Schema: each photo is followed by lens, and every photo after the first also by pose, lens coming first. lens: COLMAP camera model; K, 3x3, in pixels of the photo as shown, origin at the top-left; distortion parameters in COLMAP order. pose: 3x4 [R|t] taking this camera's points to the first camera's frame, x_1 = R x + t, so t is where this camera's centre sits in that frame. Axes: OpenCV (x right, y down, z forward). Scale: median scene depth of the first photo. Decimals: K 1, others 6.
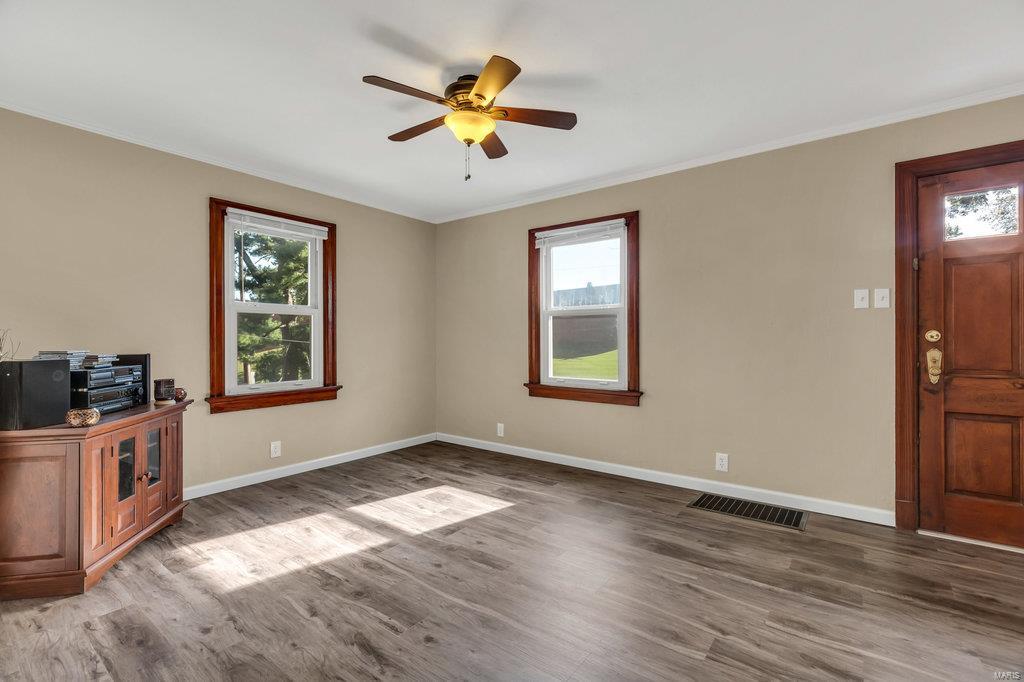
lens RADIAL K [[457.1, 0, 513.8], [0, 457.1, 338.5], [0, 0, 1]] dist [0.002967, -0.000287]
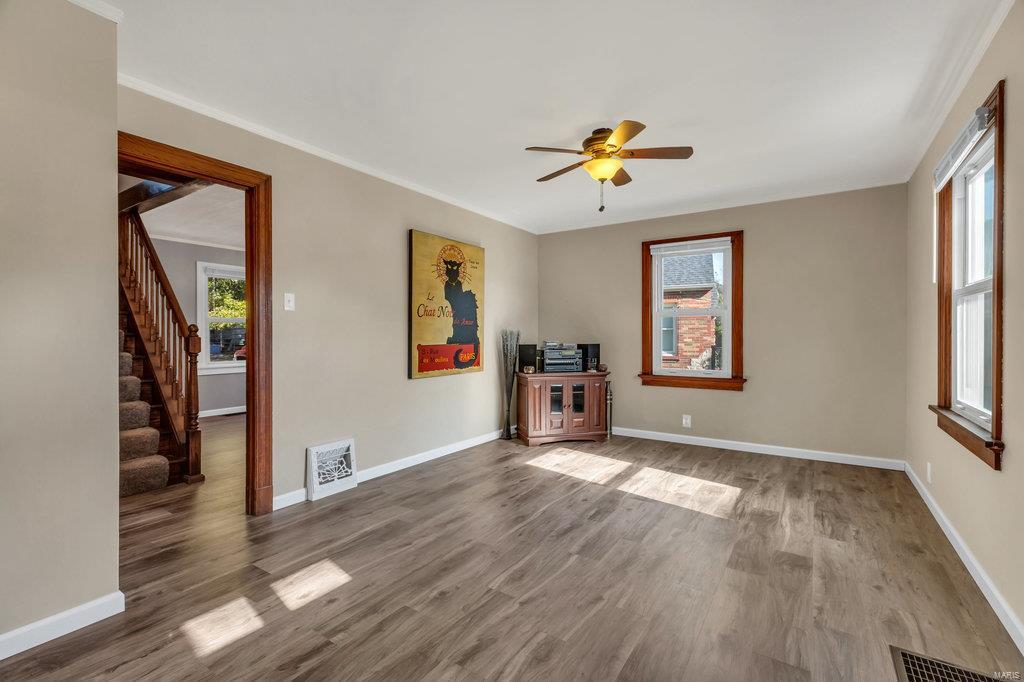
lens RADIAL K [[457.1, 0, 513.8], [0, 457.1, 338.5], [0, 0, 1]] dist [0.002967, -0.000287]
pose [[0.061874, 0.006060, -0.998066, 1.020910], [-0.000596, 0.999982, 0.006035, 0.001533], [0.998084, 0.000221, 0.061877, 0.601169]]
